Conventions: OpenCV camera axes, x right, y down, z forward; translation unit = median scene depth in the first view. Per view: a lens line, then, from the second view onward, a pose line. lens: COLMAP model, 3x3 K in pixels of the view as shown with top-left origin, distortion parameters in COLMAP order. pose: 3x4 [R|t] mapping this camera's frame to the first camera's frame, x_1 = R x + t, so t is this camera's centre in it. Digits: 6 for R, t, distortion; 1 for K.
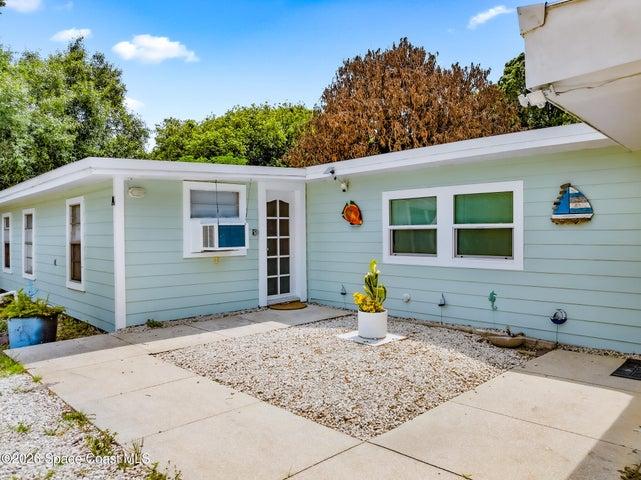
lens RADIAL K [[451.7, 0, 323.9], [0, 451.7, 225.4], [0, 0, 1]] dist [-0.024046, 0.011078]
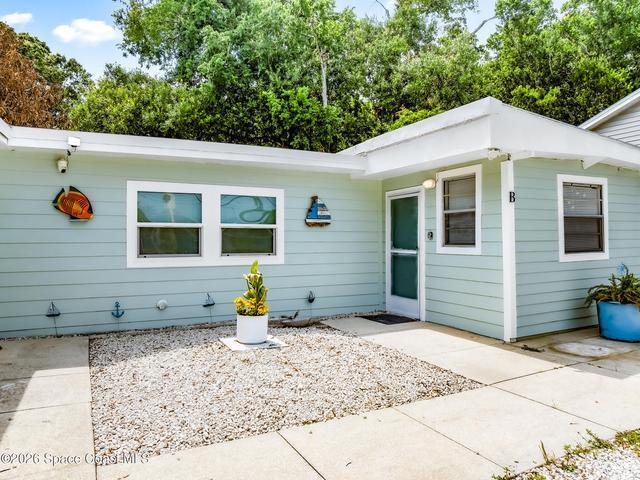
lens RADIAL K [[451.0, 0, 319.1], [0, 451.0, 228.3], [0, 0, 1]] dist [-0.024046, 0.011078]
pose [[0.323802, 0.019067, 0.945933, -0.634391], [-0.024689, 0.999627, -0.011698, 0.015708], [-0.945803, -0.019566, 0.324152, 0.490595]]
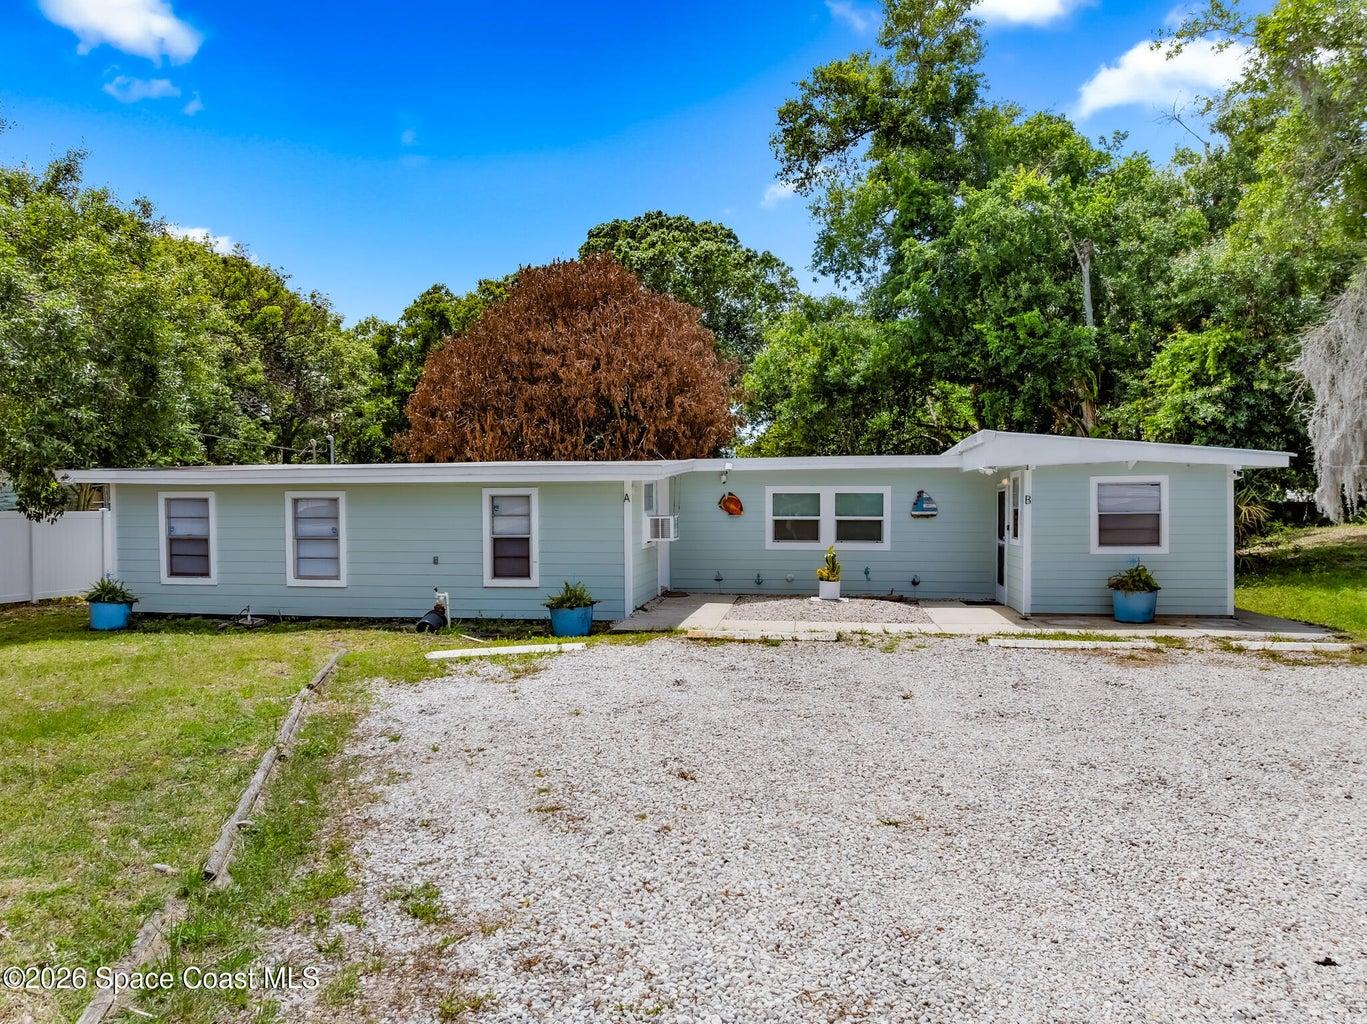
lens RADIAL K [[963.2, 0, 659.4], [0, 963.2, 508.6], [0, 0, 1]] dist [-0.024046, 0.011078]
pose [[0.824321, -0.000487, 0.566122, -1.747890], [-0.015091, 0.999625, 0.022833, -0.083171], [-0.565921, -0.027365, 0.824005, -1.003011]]
